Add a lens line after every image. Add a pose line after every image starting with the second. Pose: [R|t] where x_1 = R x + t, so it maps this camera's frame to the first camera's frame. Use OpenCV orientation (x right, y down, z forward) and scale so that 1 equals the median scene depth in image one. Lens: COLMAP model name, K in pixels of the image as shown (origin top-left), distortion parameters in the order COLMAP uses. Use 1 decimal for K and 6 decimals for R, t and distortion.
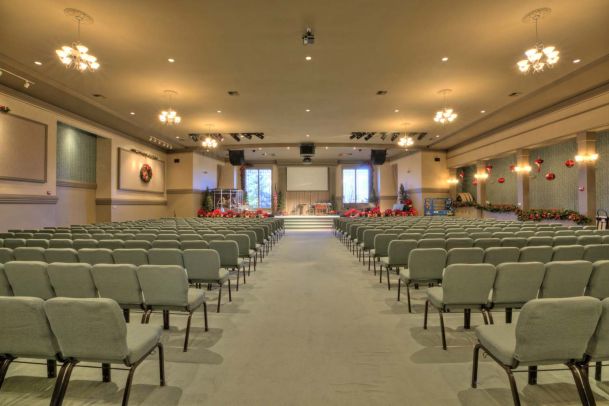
lens RADIAL K [[315.4, 0, 304.5], [0, 315.4, 203.0], [0, 0, 1]] dist [-0.023070, 0.000318]
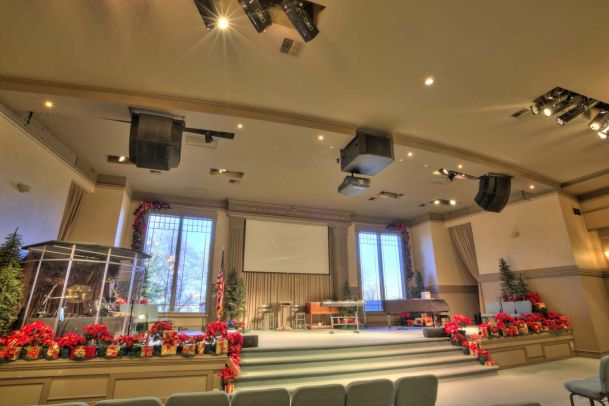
lens RADIAL K [[315.4, 0, 304.5], [0, 315.4, 203.0], [0, 0, 1]] dist [-0.023070, 0.000318]
pose [[0.924551, 0.116122, 0.362934, -0.151193], [-0.000591, 0.952872, -0.303371, 0.003843], [-0.381058, 0.280267, 0.881048, 0.567632]]
